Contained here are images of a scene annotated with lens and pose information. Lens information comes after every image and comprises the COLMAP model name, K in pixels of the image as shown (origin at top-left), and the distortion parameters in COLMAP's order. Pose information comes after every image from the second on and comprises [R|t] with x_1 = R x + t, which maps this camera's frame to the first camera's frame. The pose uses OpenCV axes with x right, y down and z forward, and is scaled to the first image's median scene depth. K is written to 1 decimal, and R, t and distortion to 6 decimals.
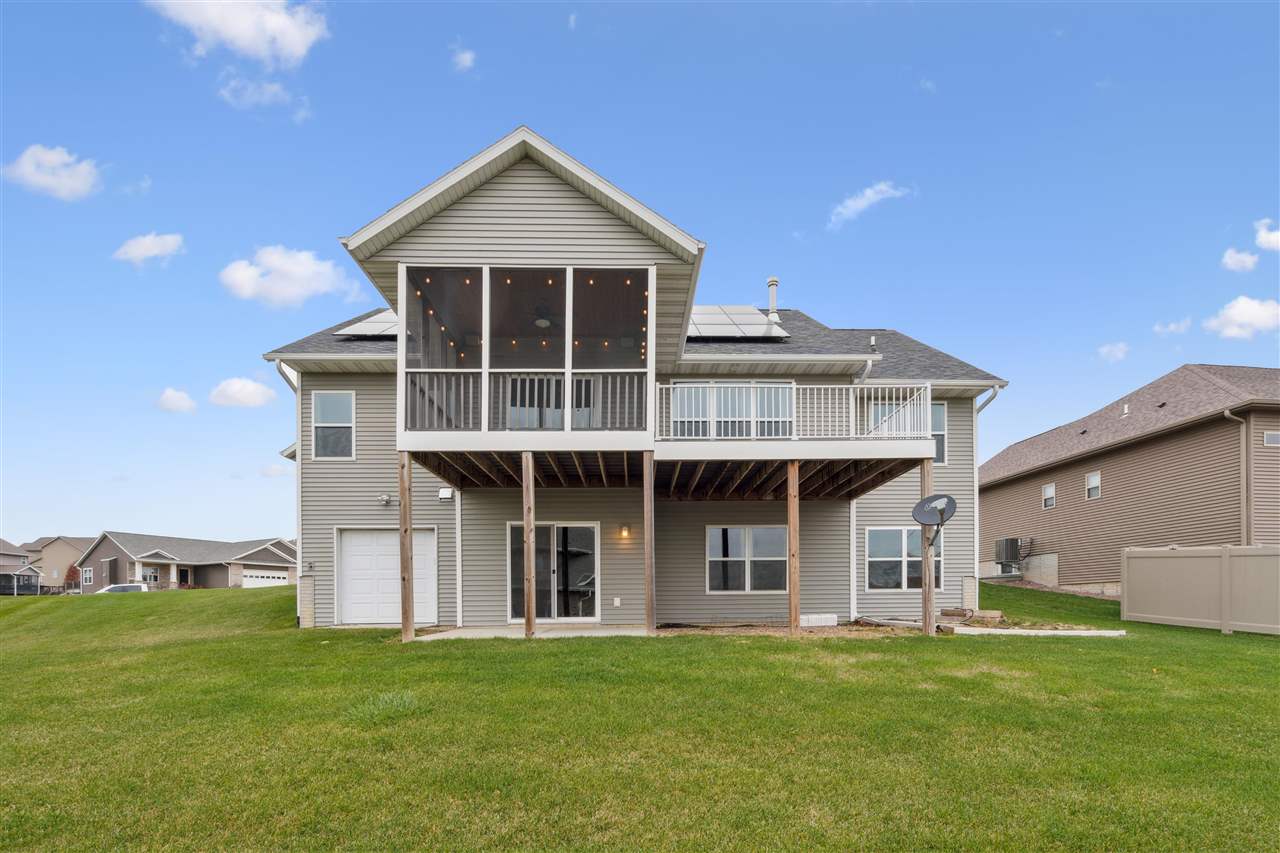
lens RADIAL K [[599.8, 0, 644.2], [0, 599.8, 620.1], [0, 0, 1]] dist [-0.002319, -0.000377]
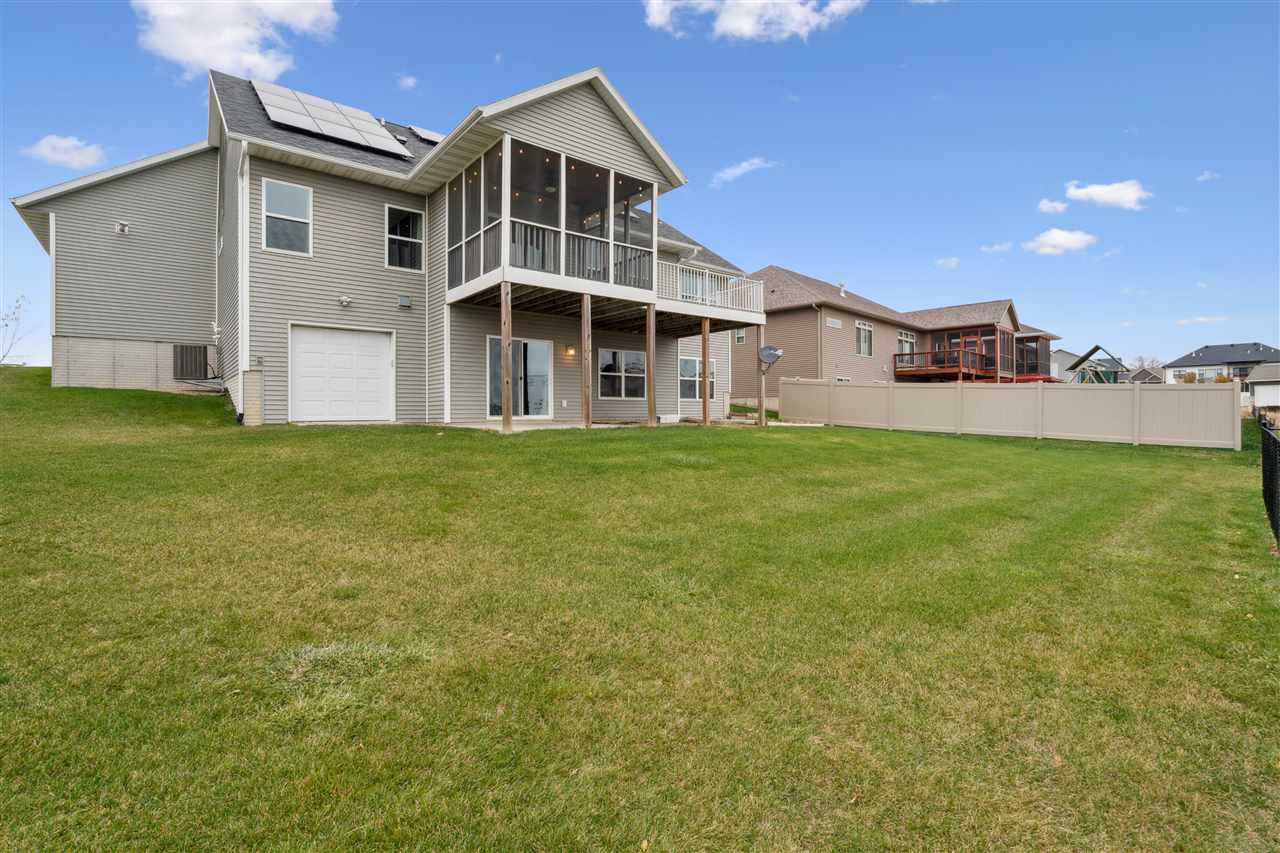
lens RADIAL K [[588.9, 0, 635.4], [0, 588.9, 425.1], [0, 0, 1]] dist [-0.002572, 0.000431]
pose [[0.795991, -0.004241, 0.605293, -0.700175], [0.005276, 0.999986, 0.000068, 0.017103], [-0.605285, 0.003139, 0.796003, -0.115798]]
